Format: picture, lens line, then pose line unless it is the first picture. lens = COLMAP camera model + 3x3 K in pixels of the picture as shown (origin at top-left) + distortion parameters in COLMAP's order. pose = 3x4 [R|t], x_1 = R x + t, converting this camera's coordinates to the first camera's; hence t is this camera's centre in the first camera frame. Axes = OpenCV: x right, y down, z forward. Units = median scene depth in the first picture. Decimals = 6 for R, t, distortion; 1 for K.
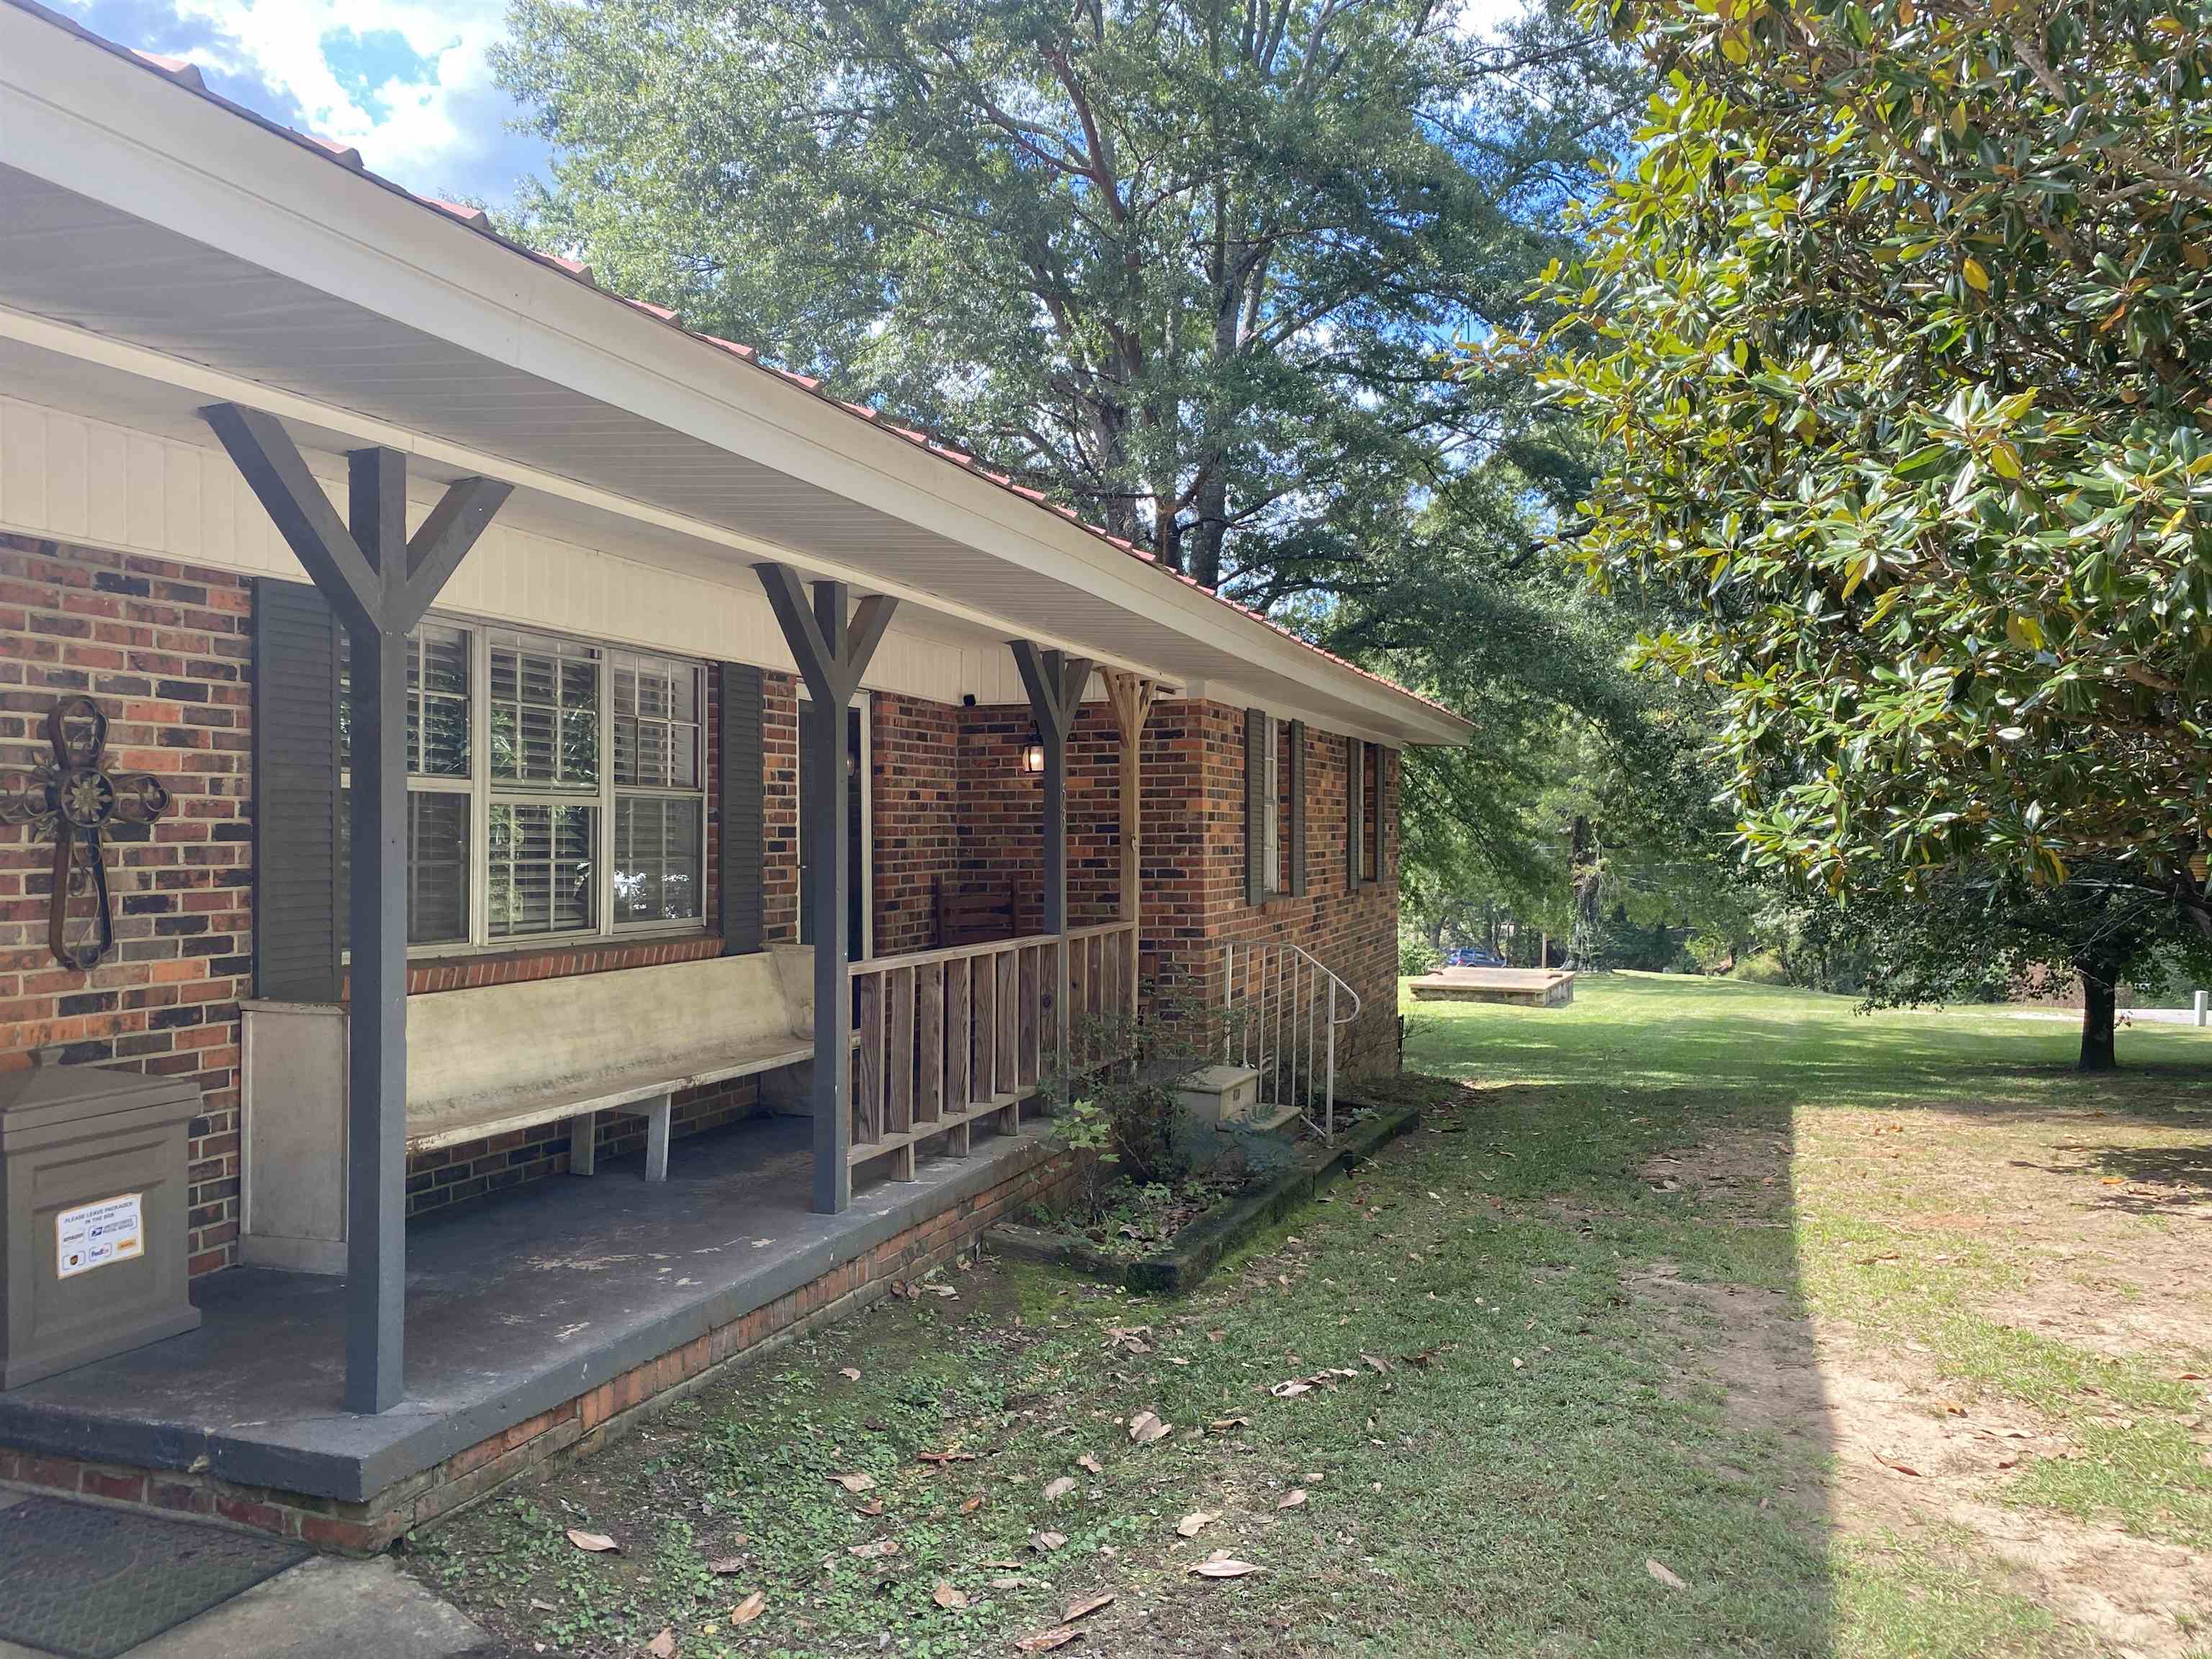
lens RADIAL K [[1682.6, 0, 1108.9], [0, 1682.6, 831.7], [0, 0, 1]] dist [0.001931, -0.002243]
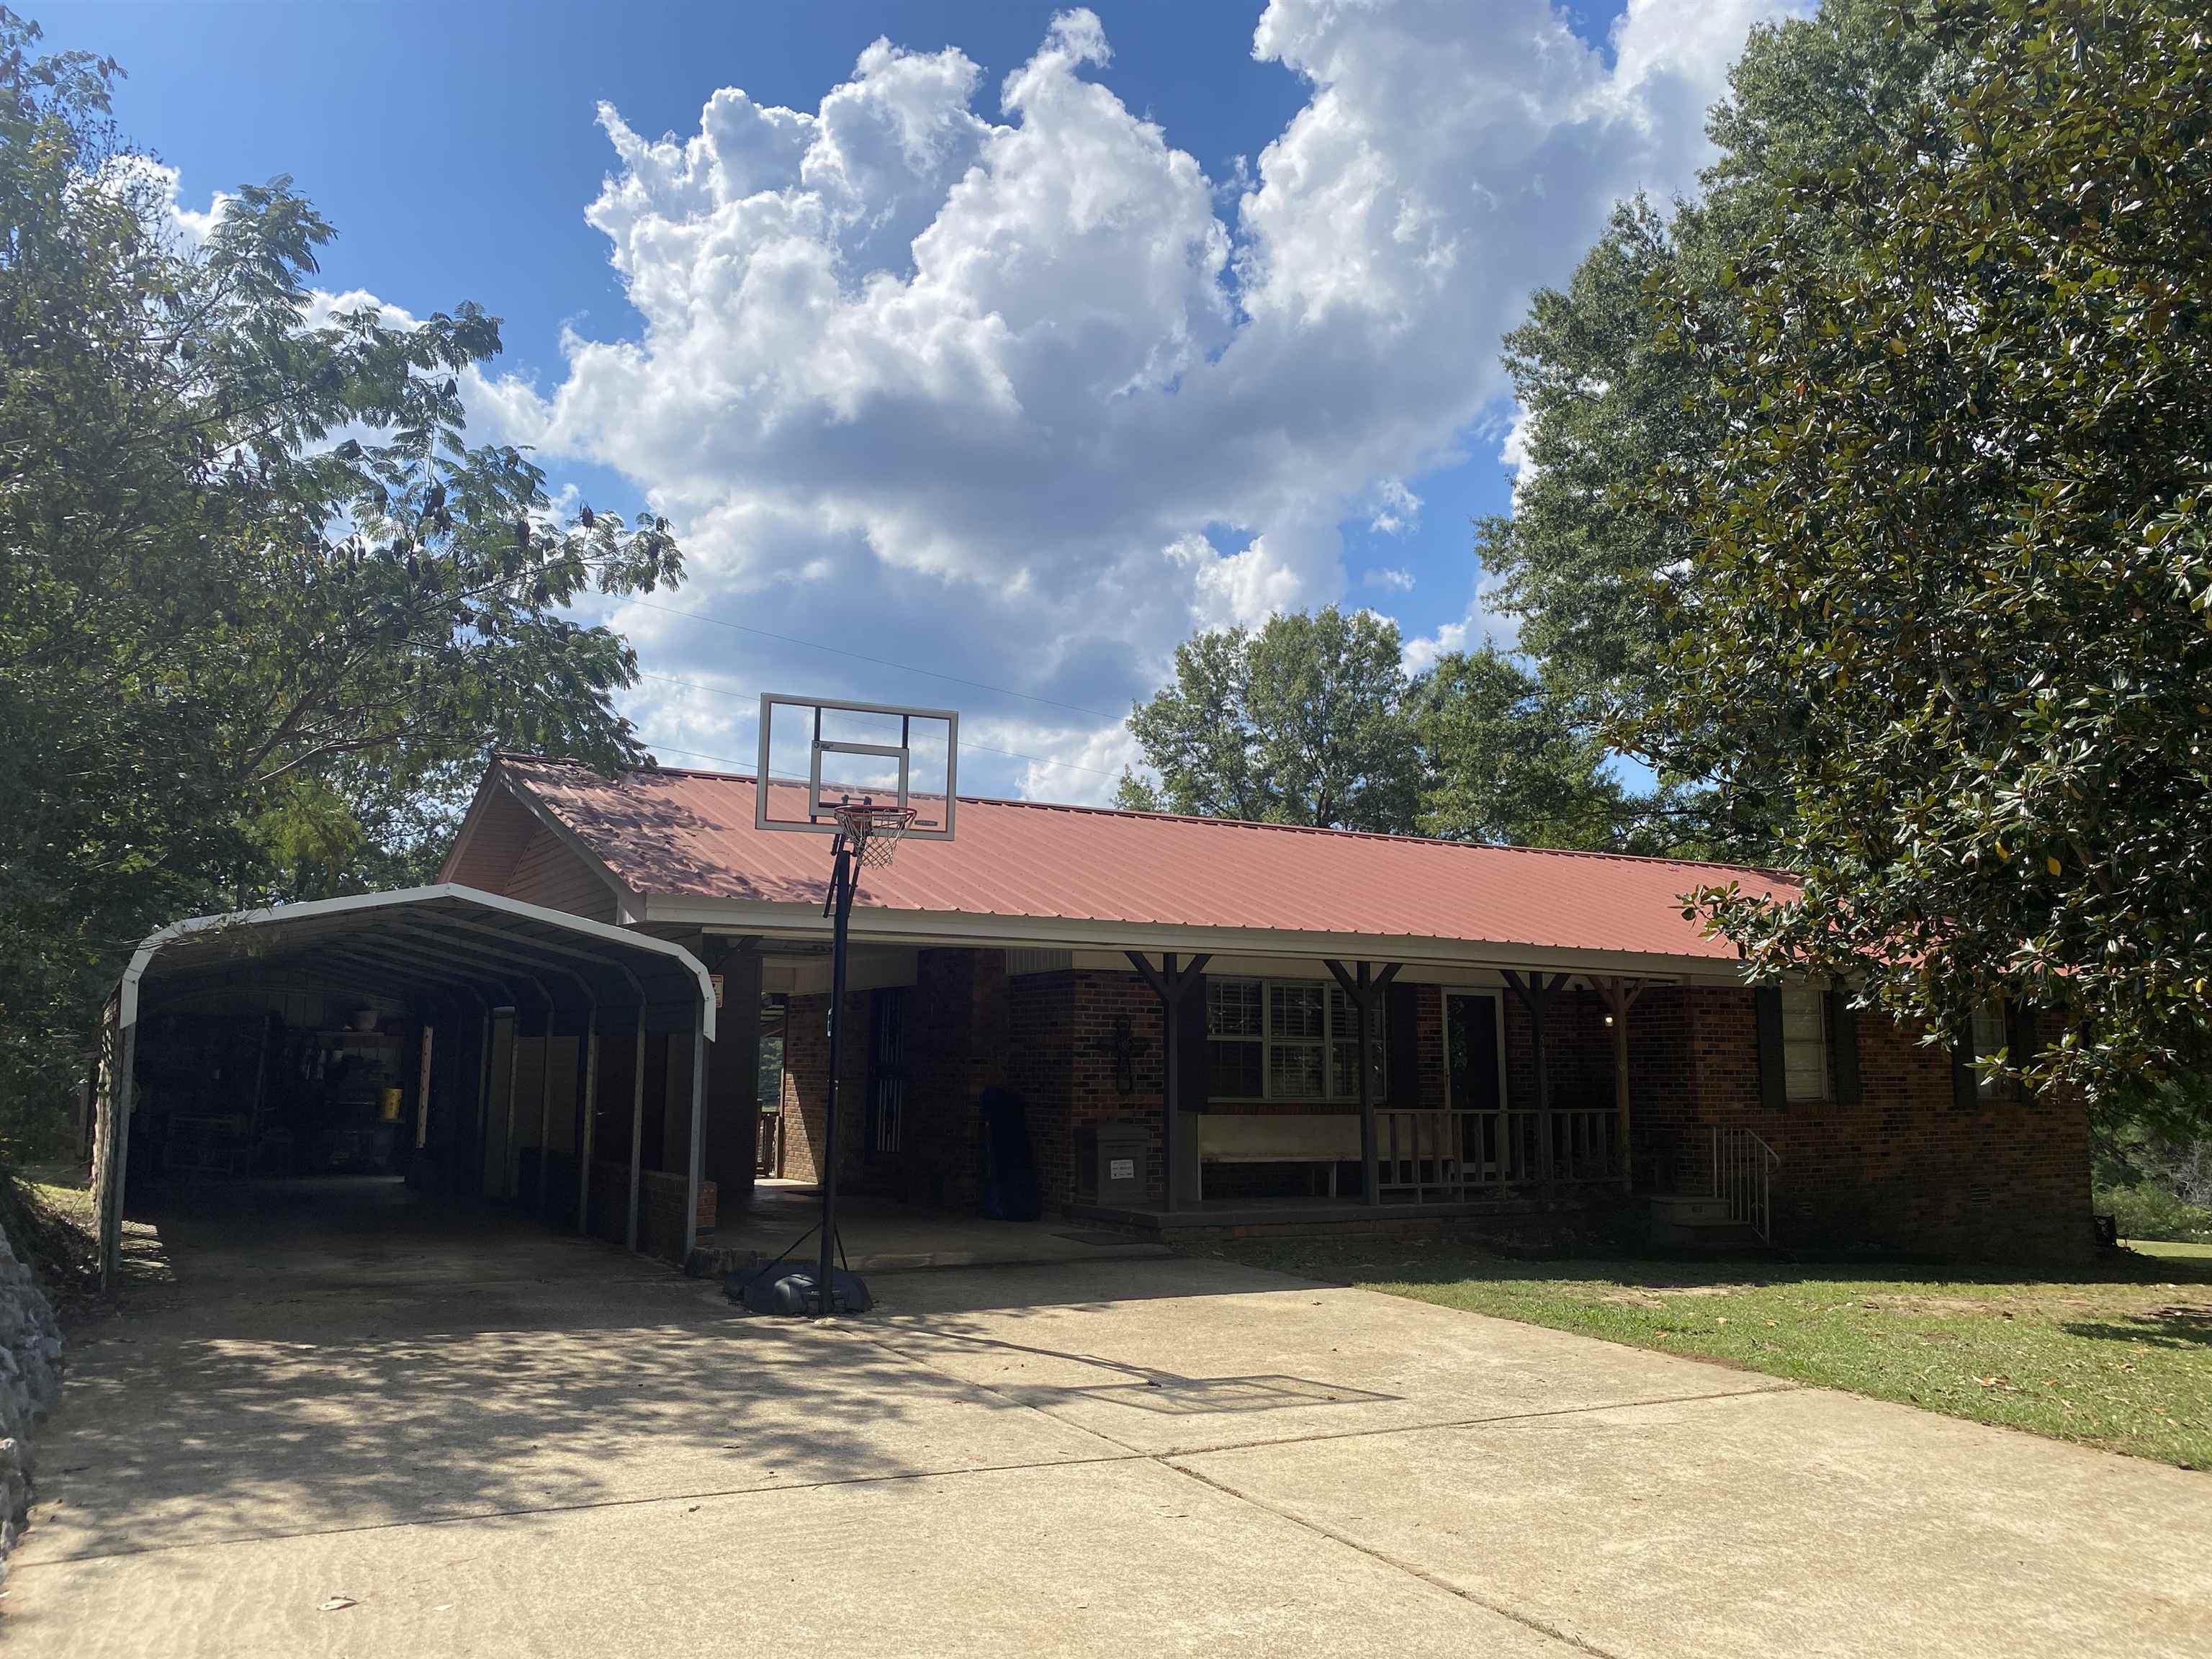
lens RADIAL K [[1682.6, 0, 1103.6], [0, 1682.6, 826.8], [0, 0, 1]] dist [0.001931, -0.002243]
pose [[0.770715, -0.087538, -0.631138, 1.448907], [-0.004288, 0.989783, -0.142518, 0.027487], [0.637165, 0.112547, 0.762466, -1.567674]]
